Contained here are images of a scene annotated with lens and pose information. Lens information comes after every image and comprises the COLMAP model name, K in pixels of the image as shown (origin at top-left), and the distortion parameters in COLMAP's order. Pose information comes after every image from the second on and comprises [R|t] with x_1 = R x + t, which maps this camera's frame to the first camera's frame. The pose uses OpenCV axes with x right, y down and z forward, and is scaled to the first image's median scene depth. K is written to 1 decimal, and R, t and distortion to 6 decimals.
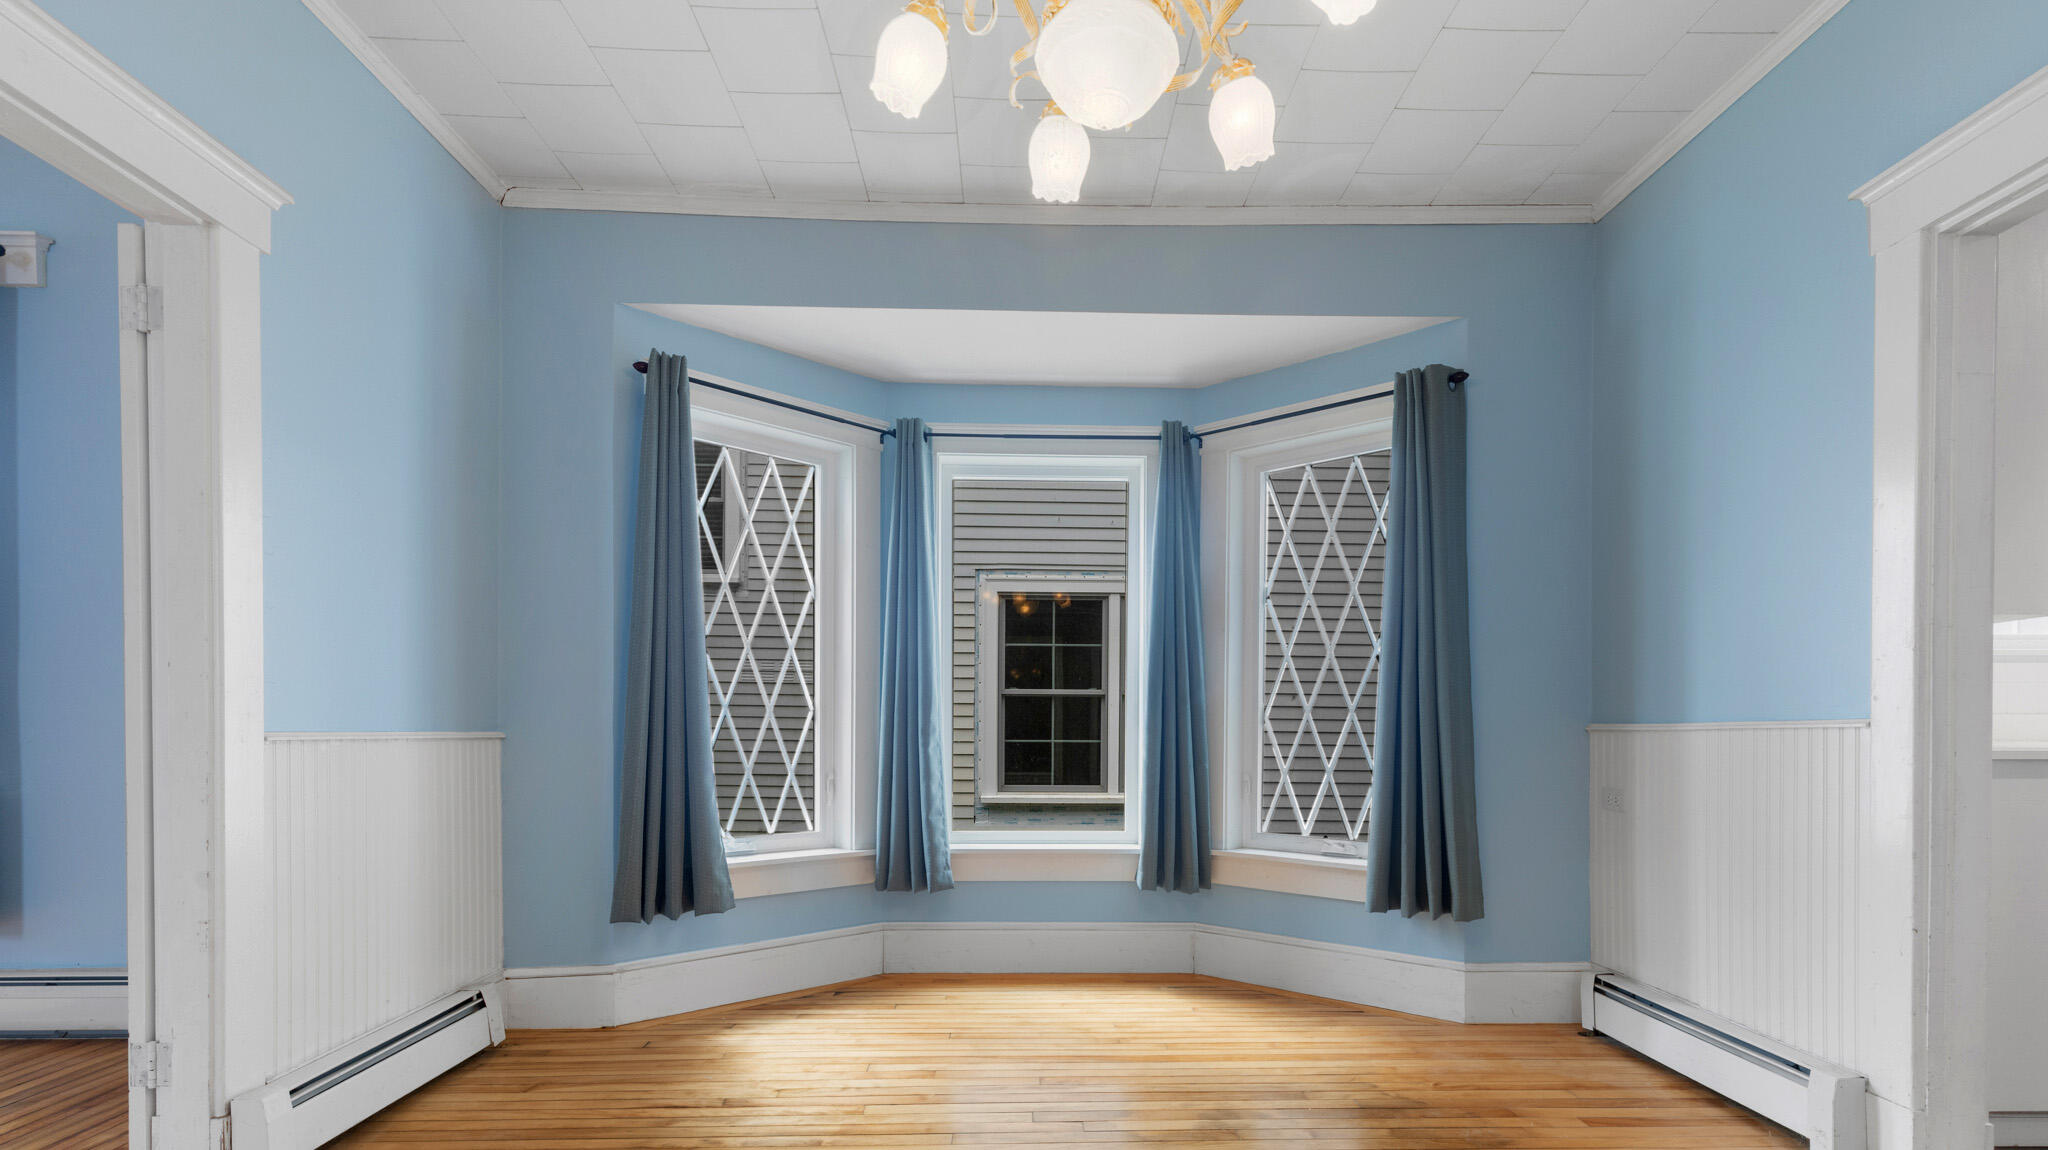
lens RADIAL K [[938.2, 0, 987.5], [0, 938.2, 736.0], [0, 0, 1]] dist [0.007043, -0.001414]
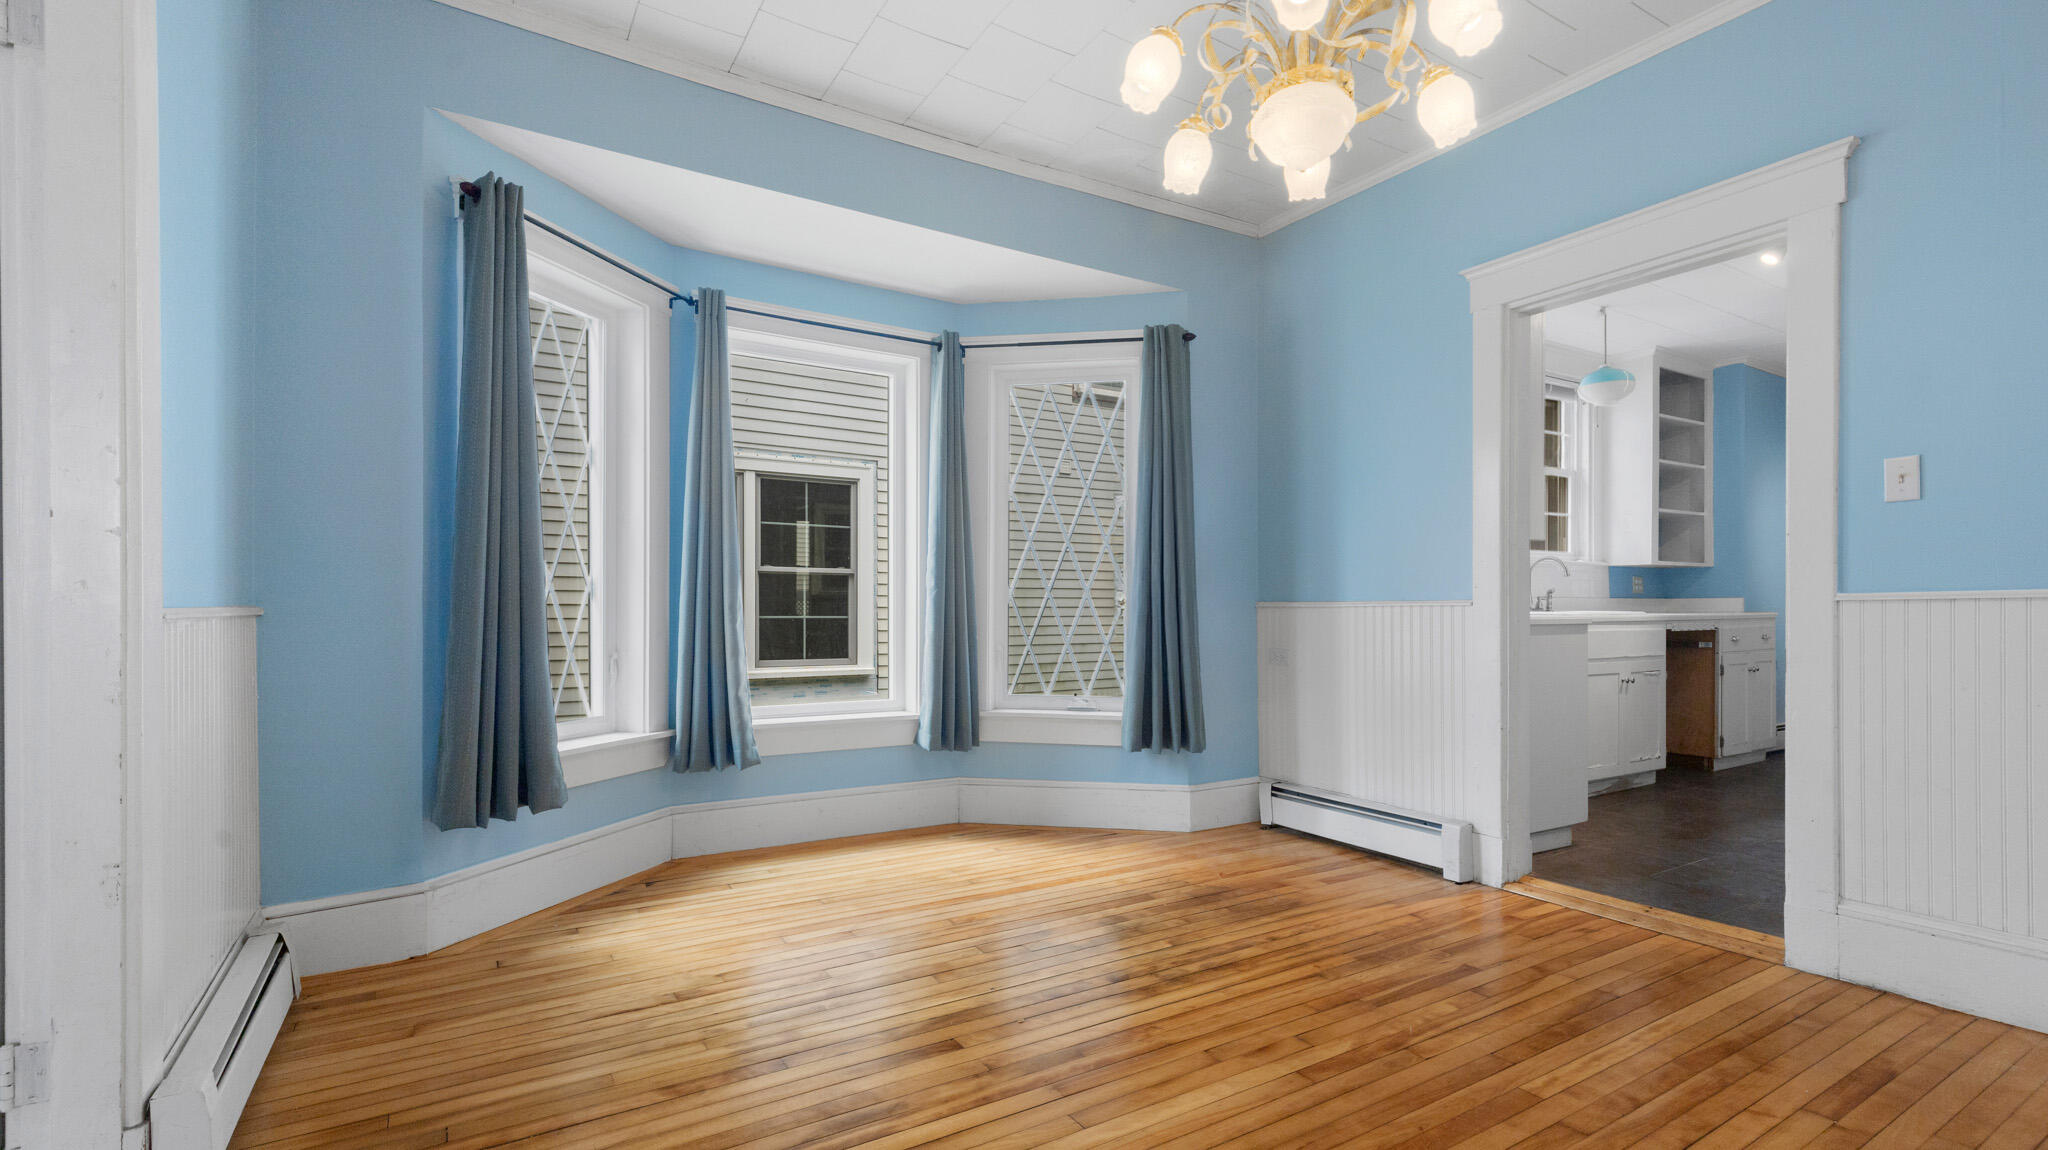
lens RADIAL K [[938.2, 0, 964.0], [0, 938.2, 604.8], [0, 0, 1]] dist [0.007043, -0.001414]
pose [[0.871386, 0.001943, 0.490593, -0.399292], [0.001961, 0.999970, -0.007443, 0.000110], [-0.490593, 0.007447, 0.871357, 0.018300]]
